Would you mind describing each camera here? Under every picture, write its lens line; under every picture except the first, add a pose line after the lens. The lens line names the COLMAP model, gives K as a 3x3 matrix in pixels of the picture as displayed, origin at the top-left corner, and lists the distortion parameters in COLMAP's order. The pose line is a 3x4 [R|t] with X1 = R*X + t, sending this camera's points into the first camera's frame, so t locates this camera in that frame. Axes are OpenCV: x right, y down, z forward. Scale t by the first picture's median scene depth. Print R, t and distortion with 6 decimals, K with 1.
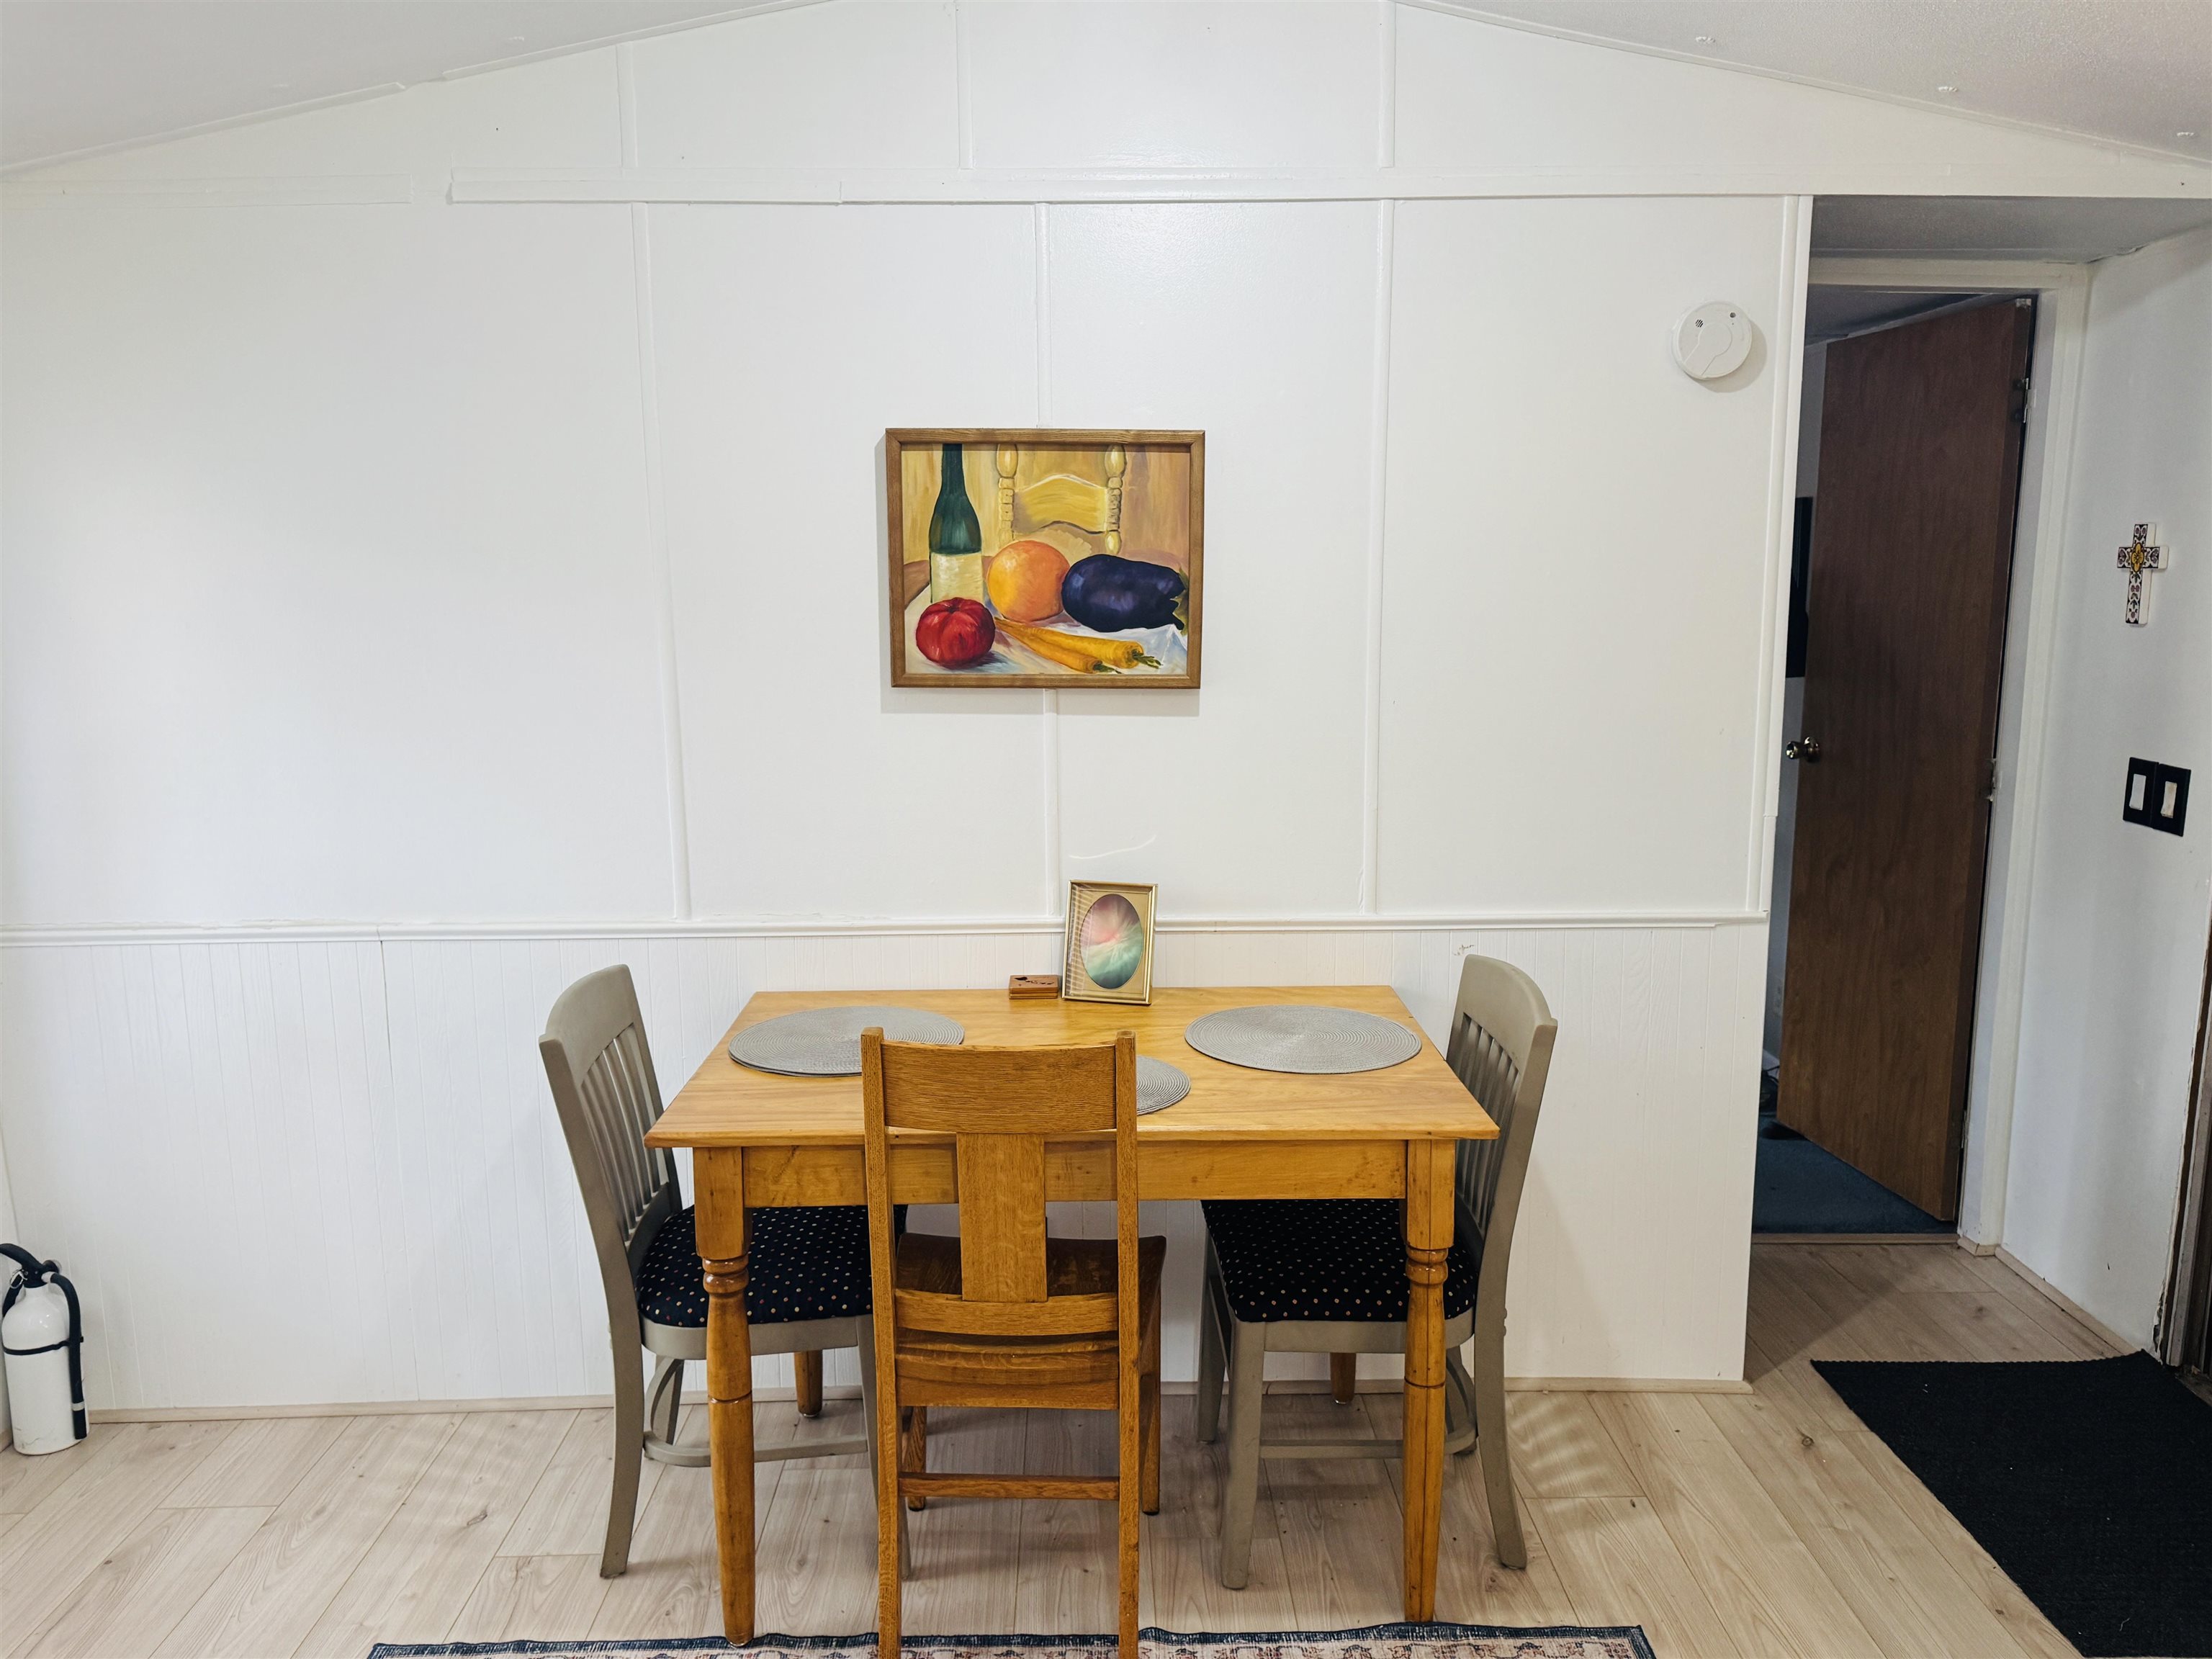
lens RADIAL K [[1634.2, 0, 1106.8], [0, 1634.2, 835.8], [0, 0, 1]] dist [0.031590, -0.009690]
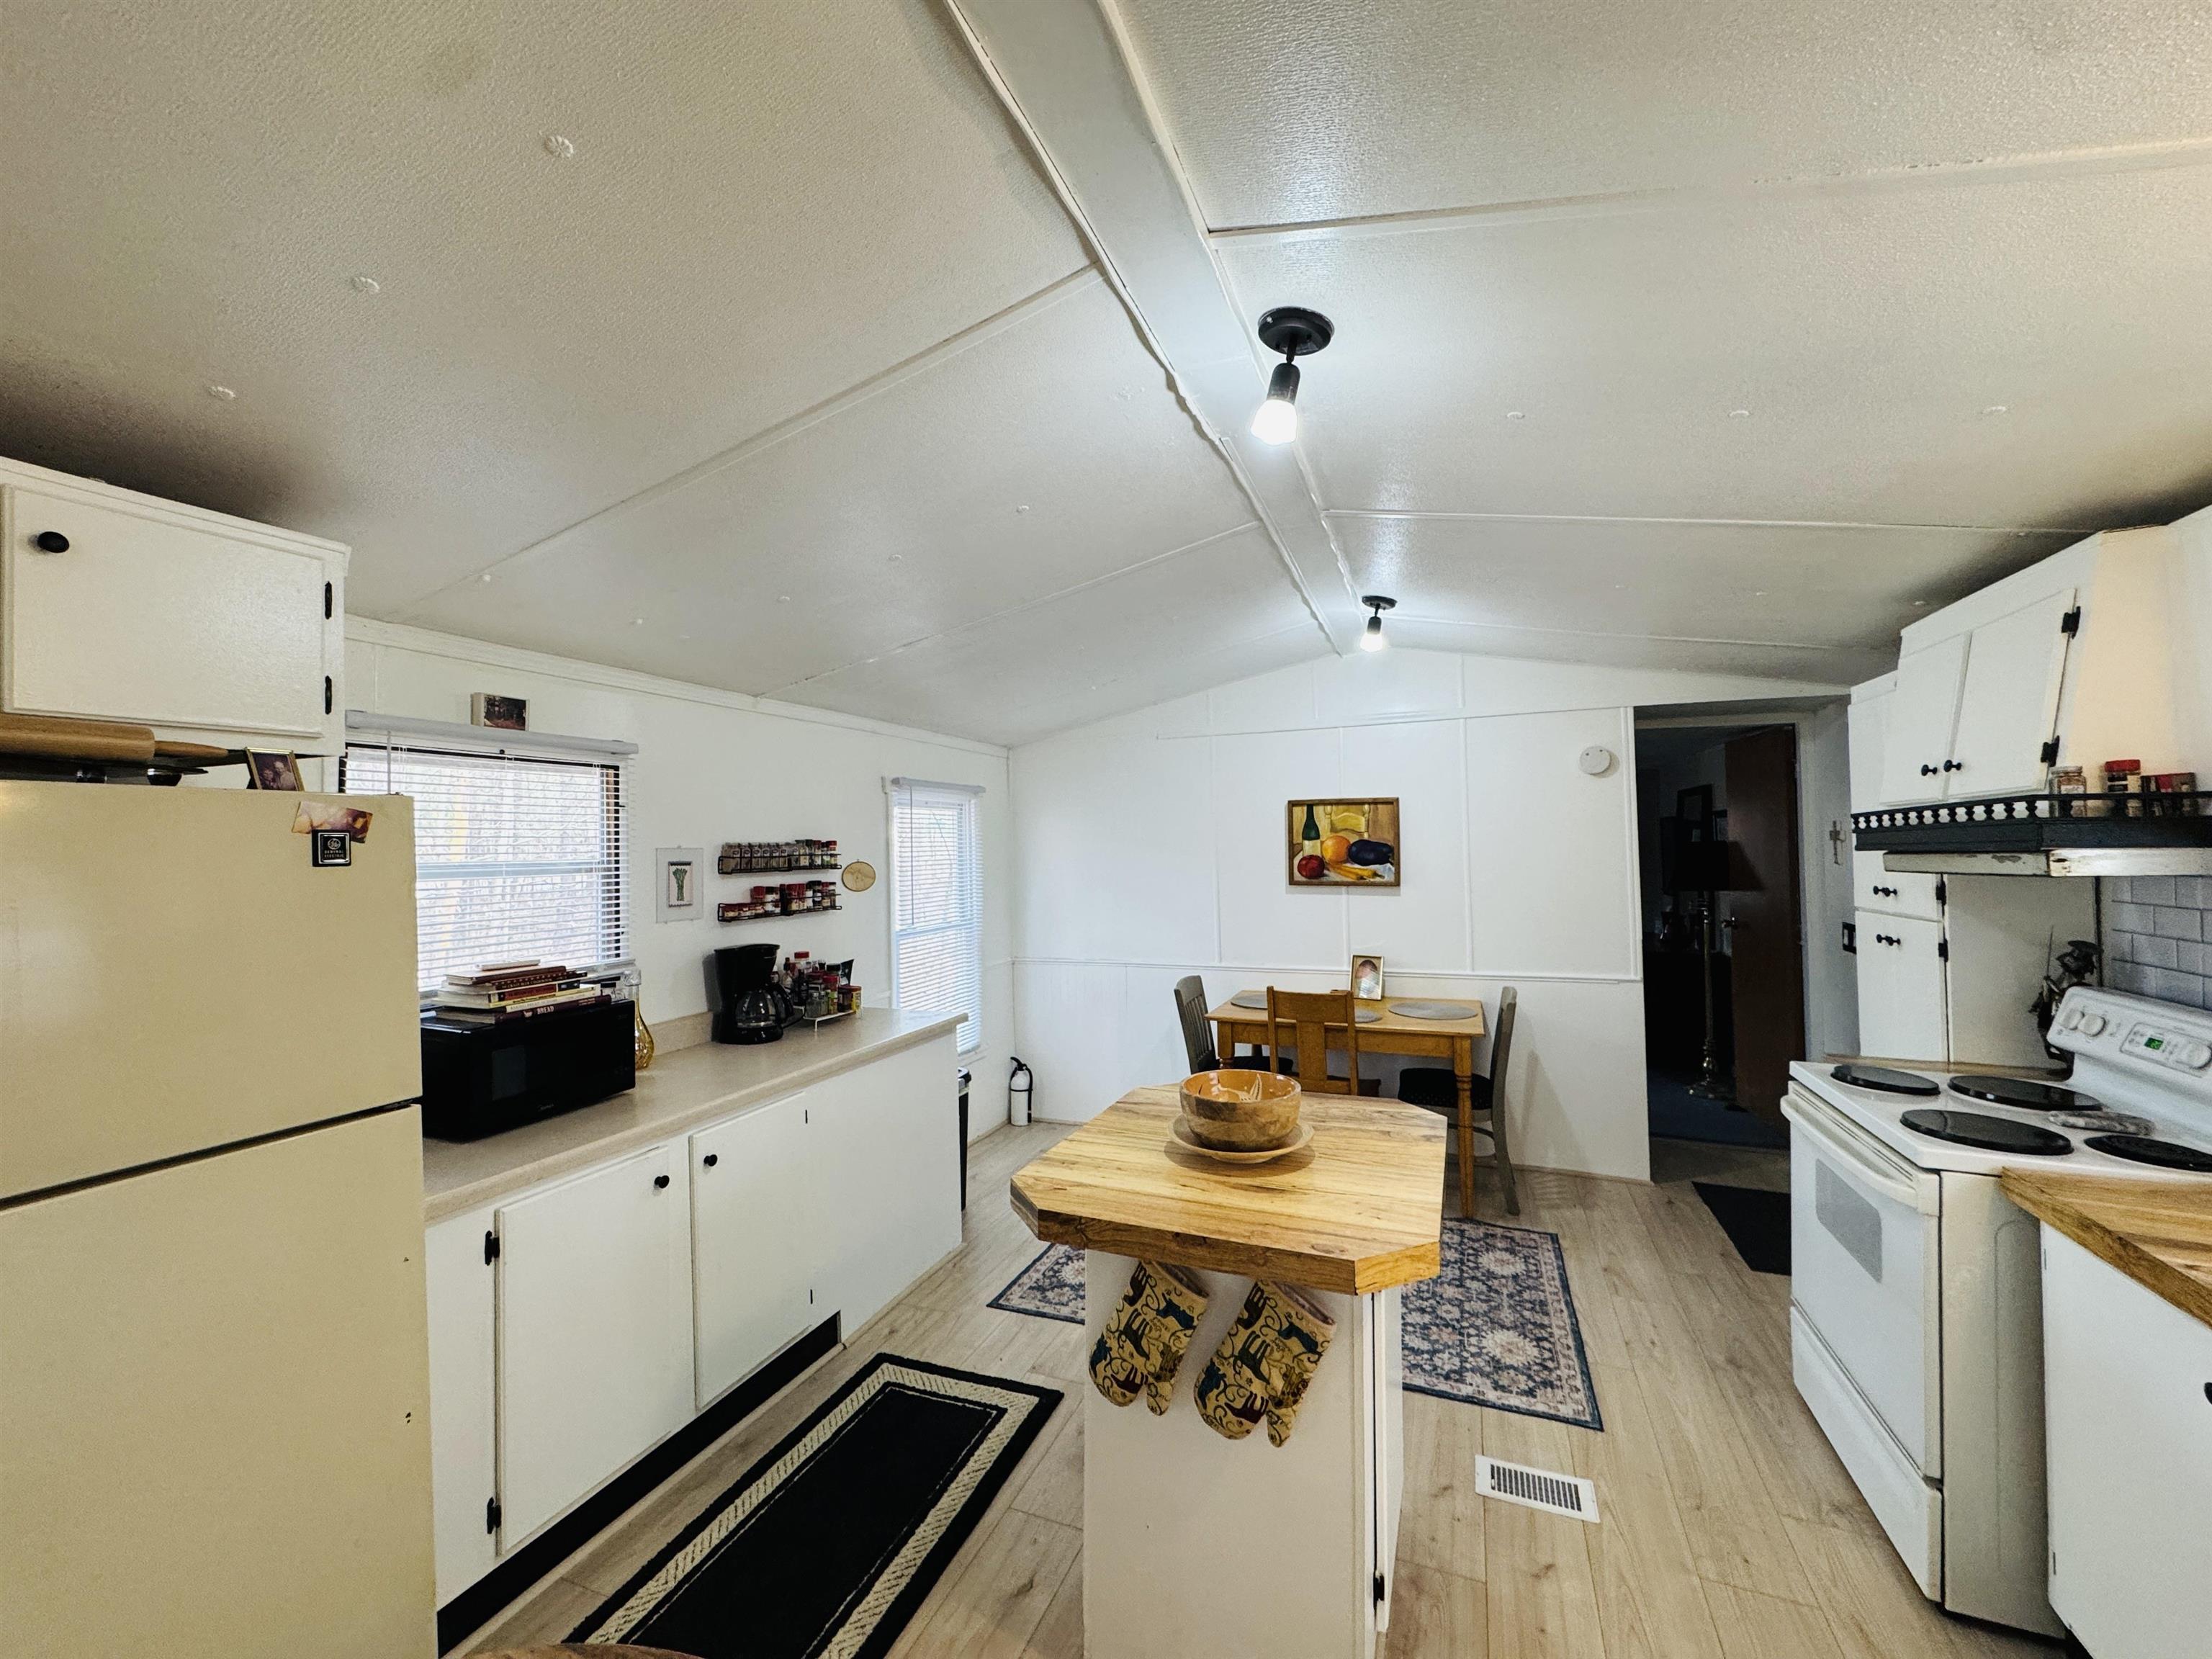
lens RADIAL K [[879.0, 0, 1101.5], [0, 879.0, 830.4], [0, 0, 1]] dist [-0.003983, 0.000622]
pose [[0.917971, -0.018612, -0.396211, 0.188424], [-0.050986, 0.985074, -0.164404, 0.090591], [0.393357, 0.171120, 0.903321, -0.585729]]
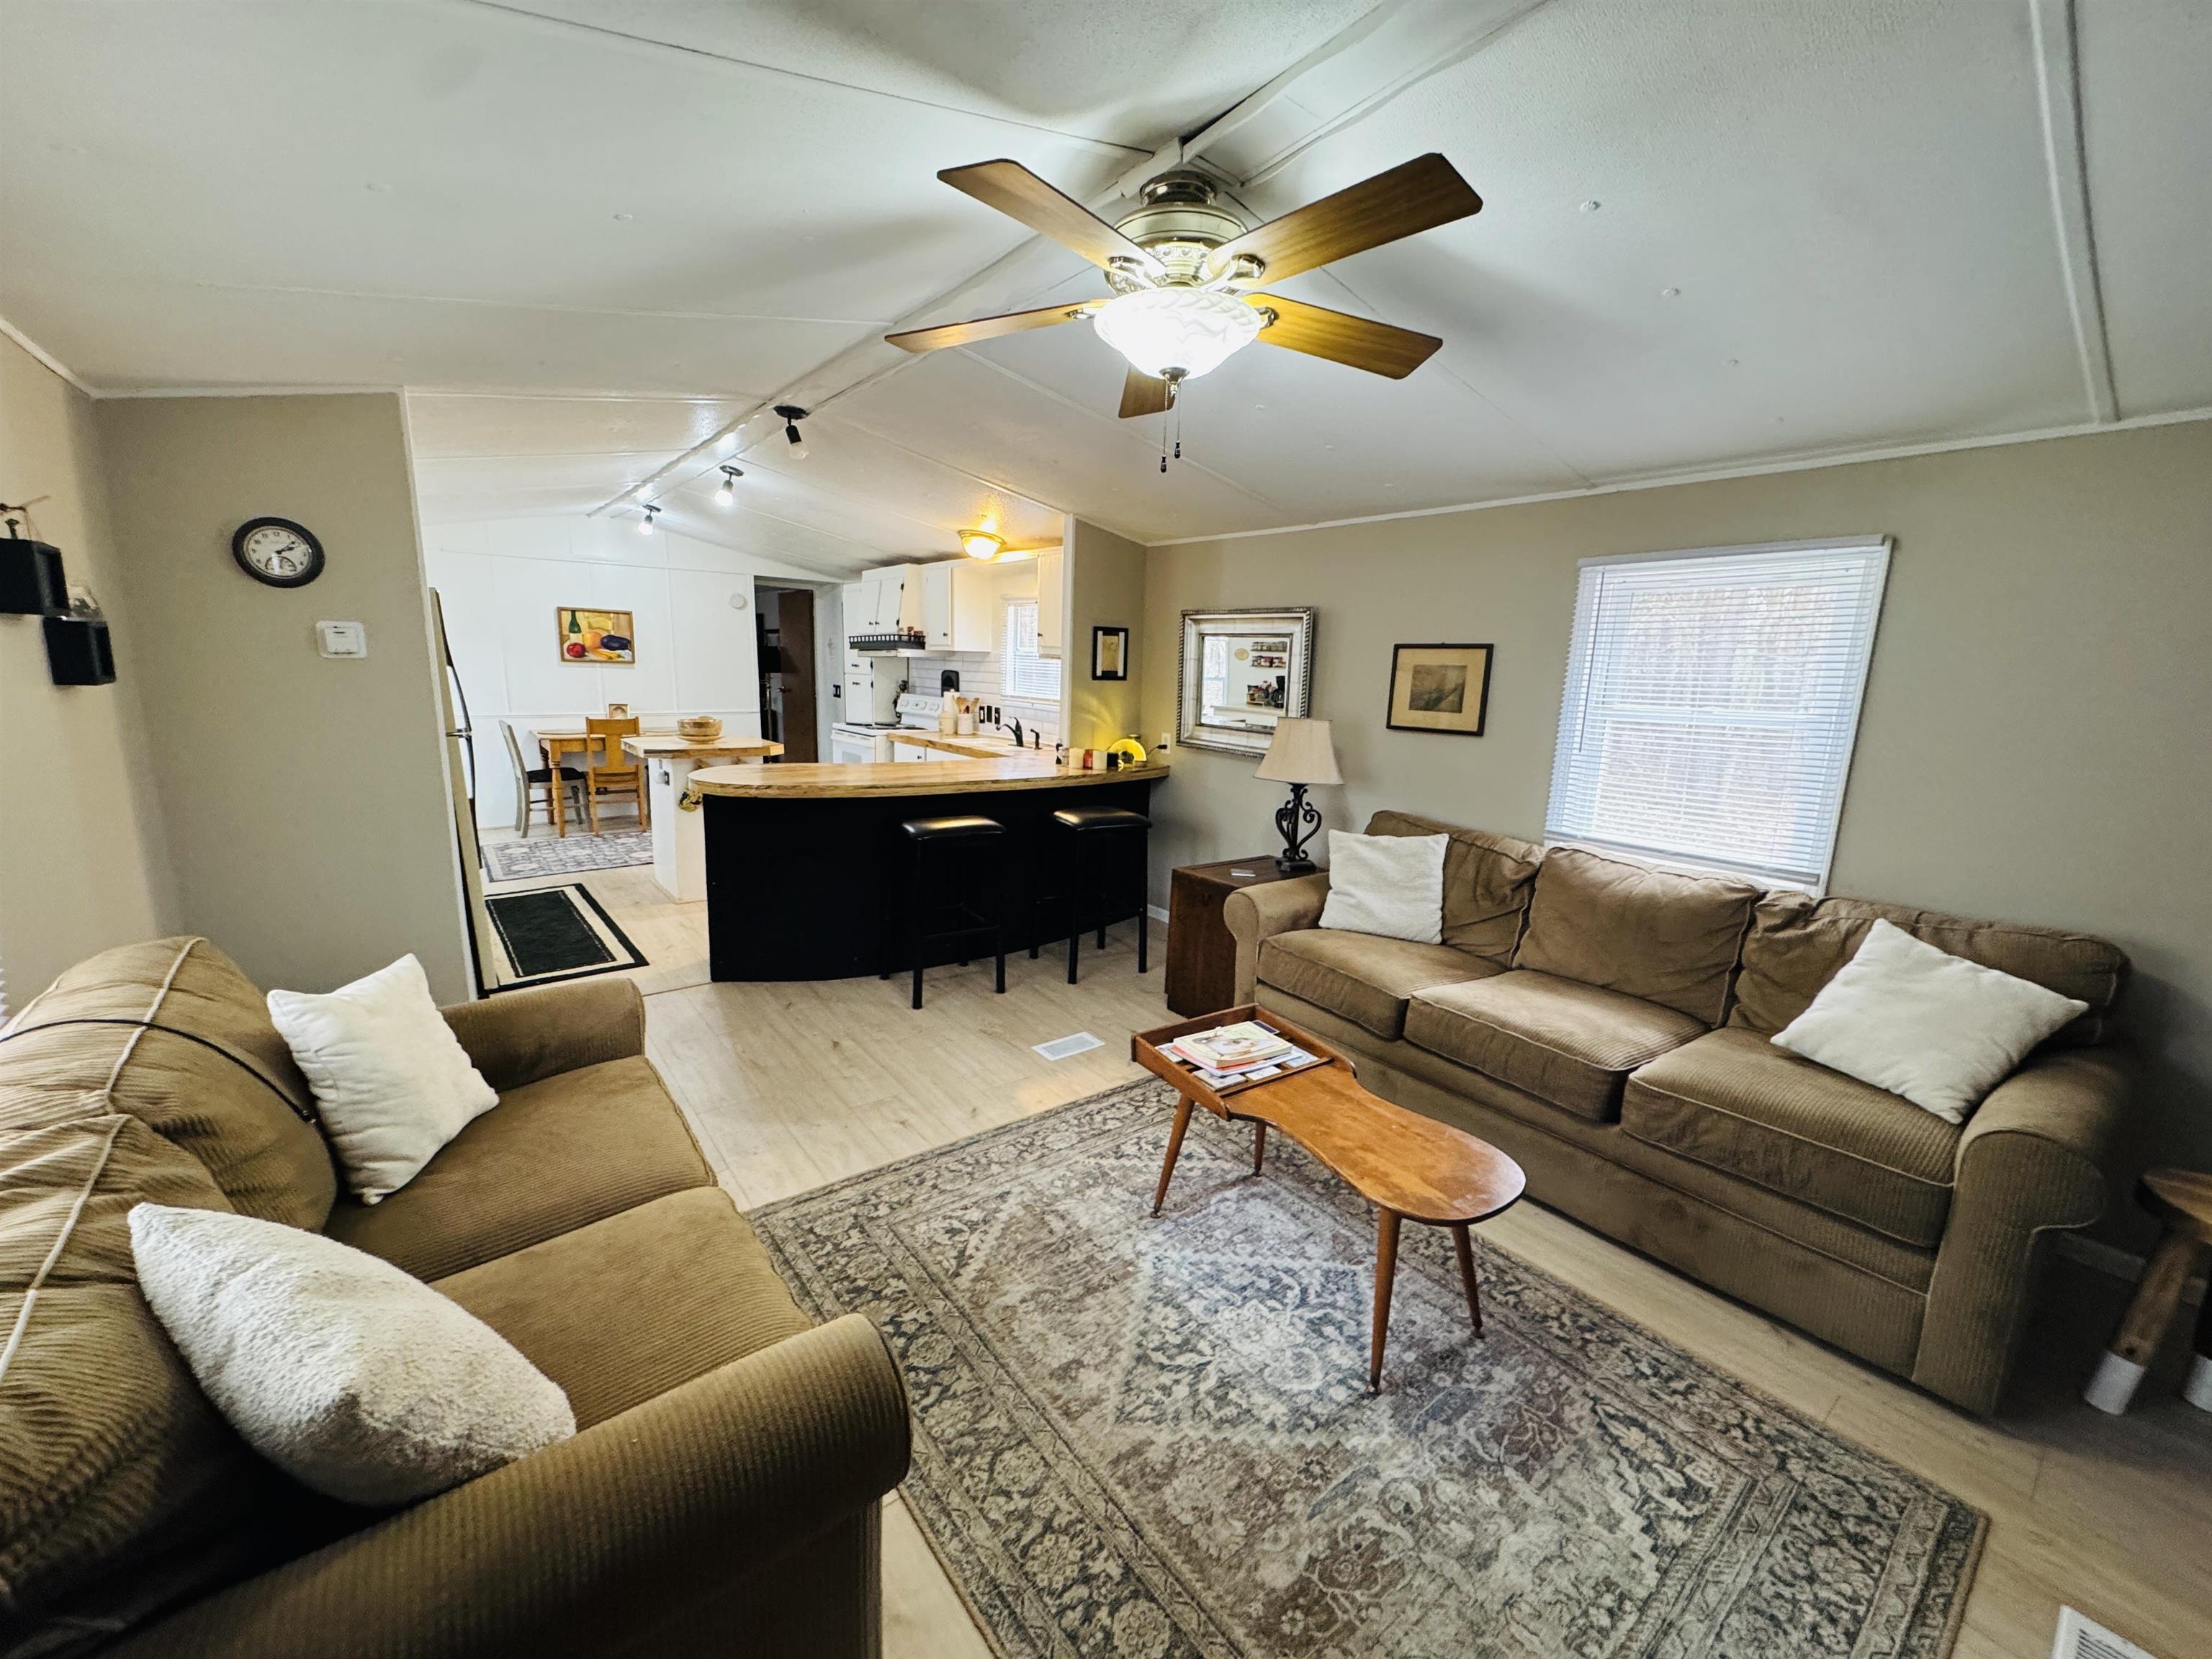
lens RADIAL K [[879.0, 0, 1108.3], [0, 879.0, 828.7], [0, 0, 1]] dist [-0.003983, 0.000622]
pose [[0.796919, -0.083908, 0.598230, -0.429770], [0.063768, 0.996458, 0.054816, 0.350428], [-0.600711, -0.005536, 0.799447, -1.961234]]
